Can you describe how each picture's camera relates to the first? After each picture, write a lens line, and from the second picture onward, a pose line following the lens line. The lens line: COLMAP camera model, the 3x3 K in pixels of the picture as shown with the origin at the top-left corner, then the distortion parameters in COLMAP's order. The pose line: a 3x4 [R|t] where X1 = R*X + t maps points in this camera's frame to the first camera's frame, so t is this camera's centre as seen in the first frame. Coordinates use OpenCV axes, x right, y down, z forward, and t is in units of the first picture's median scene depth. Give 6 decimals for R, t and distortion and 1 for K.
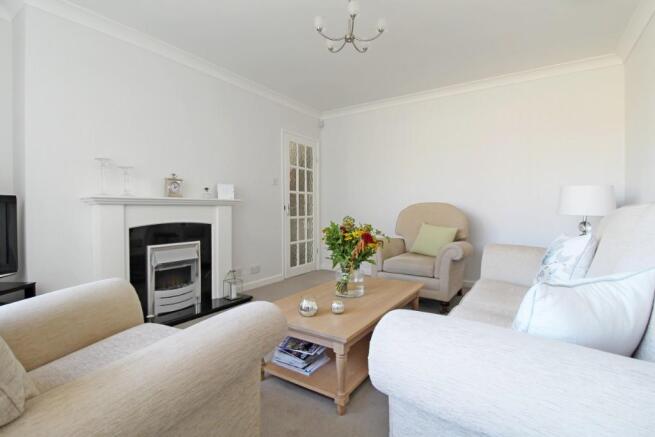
lens RADIAL K [[302.1, 0, 325.3], [0, 302.1, 216.2], [0, 0, 1]] dist [-0.000435, -0.017865]
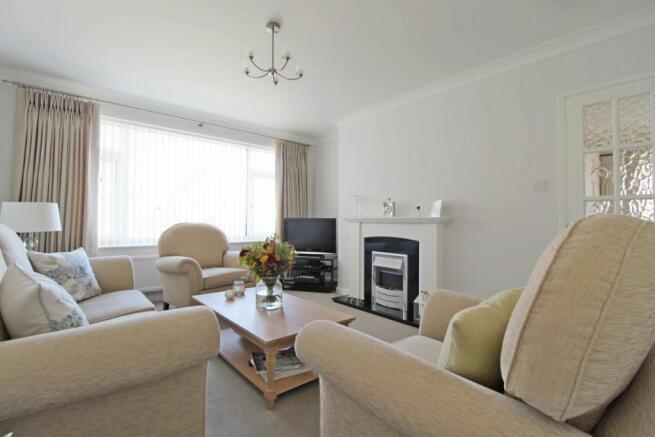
lens RADIAL K [[302.1, 0, 325.3], [0, 302.1, 216.2], [0, 0, 1]] dist [-0.000435, -0.017865]
pose [[-0.245967, -0.020031, -0.969071, 0.755098], [-0.037668, 0.999229, -0.011093, -0.038013], [0.968546, 0.033774, -0.246532, 0.994739]]
